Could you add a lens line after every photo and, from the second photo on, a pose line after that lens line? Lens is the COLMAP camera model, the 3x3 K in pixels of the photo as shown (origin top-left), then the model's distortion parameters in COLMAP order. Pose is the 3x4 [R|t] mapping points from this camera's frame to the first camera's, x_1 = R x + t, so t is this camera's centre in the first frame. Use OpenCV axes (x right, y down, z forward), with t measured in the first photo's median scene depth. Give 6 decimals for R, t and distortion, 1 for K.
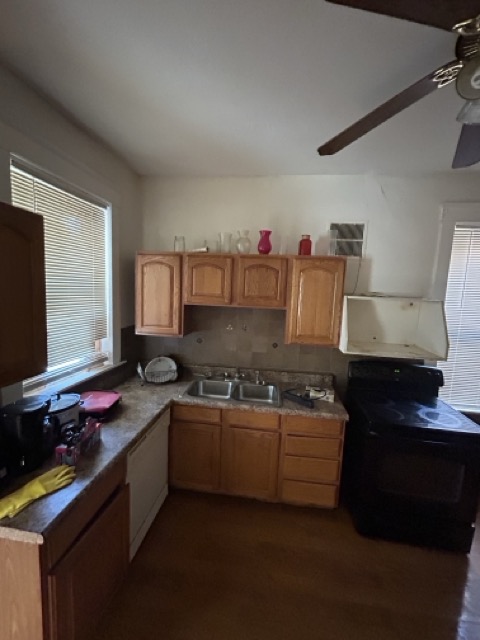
lens RADIAL K [[260.7, 0, 242.4], [0, 260.7, 318.7], [0, 0, 1]] dist [-0.000959, 0.000301]
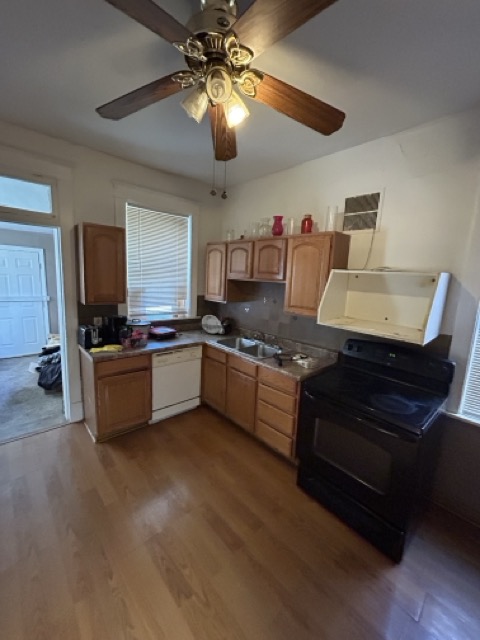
lens RADIAL K [[260.7, 0, 242.4], [0, 260.7, 318.7], [0, 0, 1]] dist [-0.000959, 0.000301]
pose [[0.765116, 0.103786, -0.635474, 0.760298], [-0.087763, 0.994523, 0.056759, 0.071813], [0.637884, 0.012343, 0.770034, -0.006673]]
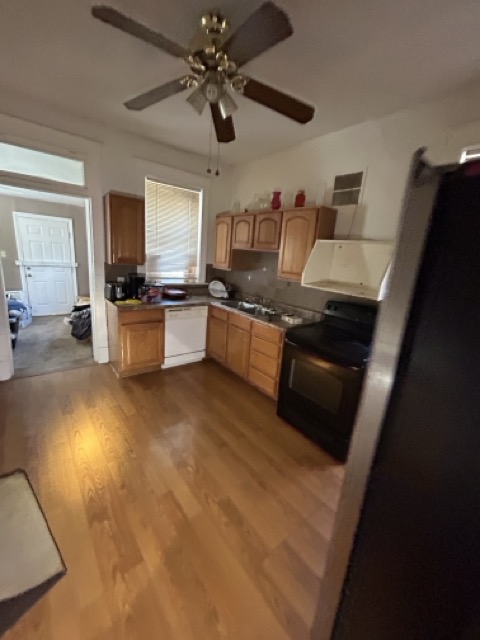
lens RADIAL K [[260.7, 0, 242.4], [0, 260.7, 318.7], [0, 0, 1]] dist [-0.000959, 0.000301]
pose [[0.720249, 0.185004, -0.668592, 0.969324], [-0.125134, 0.982622, 0.137096, 0.139974], [0.682336, -0.015079, 0.730883, -0.104185]]
